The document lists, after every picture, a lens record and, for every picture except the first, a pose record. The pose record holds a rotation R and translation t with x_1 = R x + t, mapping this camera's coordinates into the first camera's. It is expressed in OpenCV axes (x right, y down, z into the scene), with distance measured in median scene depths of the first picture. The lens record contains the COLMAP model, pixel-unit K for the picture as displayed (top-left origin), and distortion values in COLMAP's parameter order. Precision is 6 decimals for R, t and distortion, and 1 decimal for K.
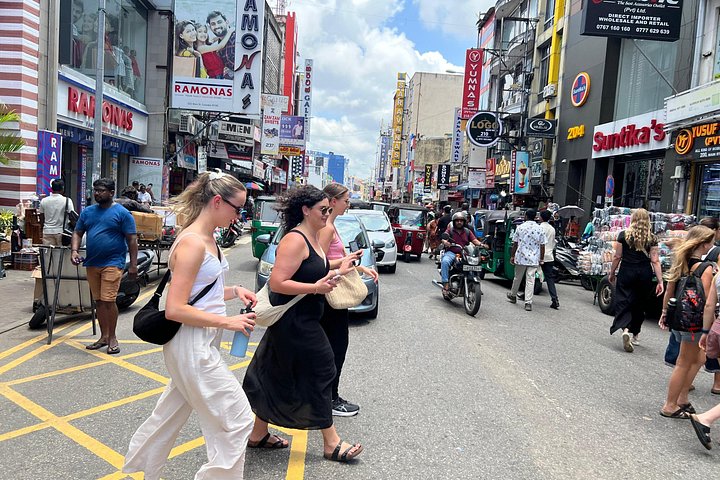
lens RADIAL K [[566.2, 0, 356.7], [0, 566.2, 240.5], [0, 0, 1]] dist [0.024837, -0.001115]
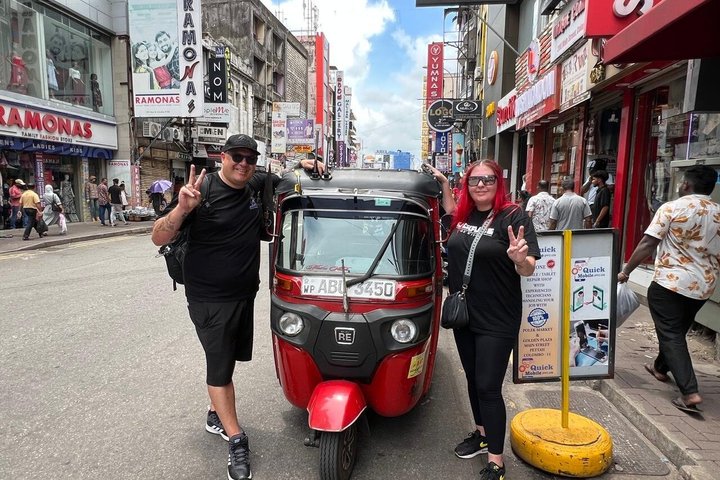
lens RADIAL K [[461.8, 0, 356.9], [0, 461.8, 246.6], [0, 0, 1]] dist [-0.001029, 0.008101]
pose [[0.980815, -0.026976, -0.193067, 0.318460], [0.035573, 0.998517, 0.041204, 0.017349], [0.191669, -0.047281, 0.980320, 0.118116]]
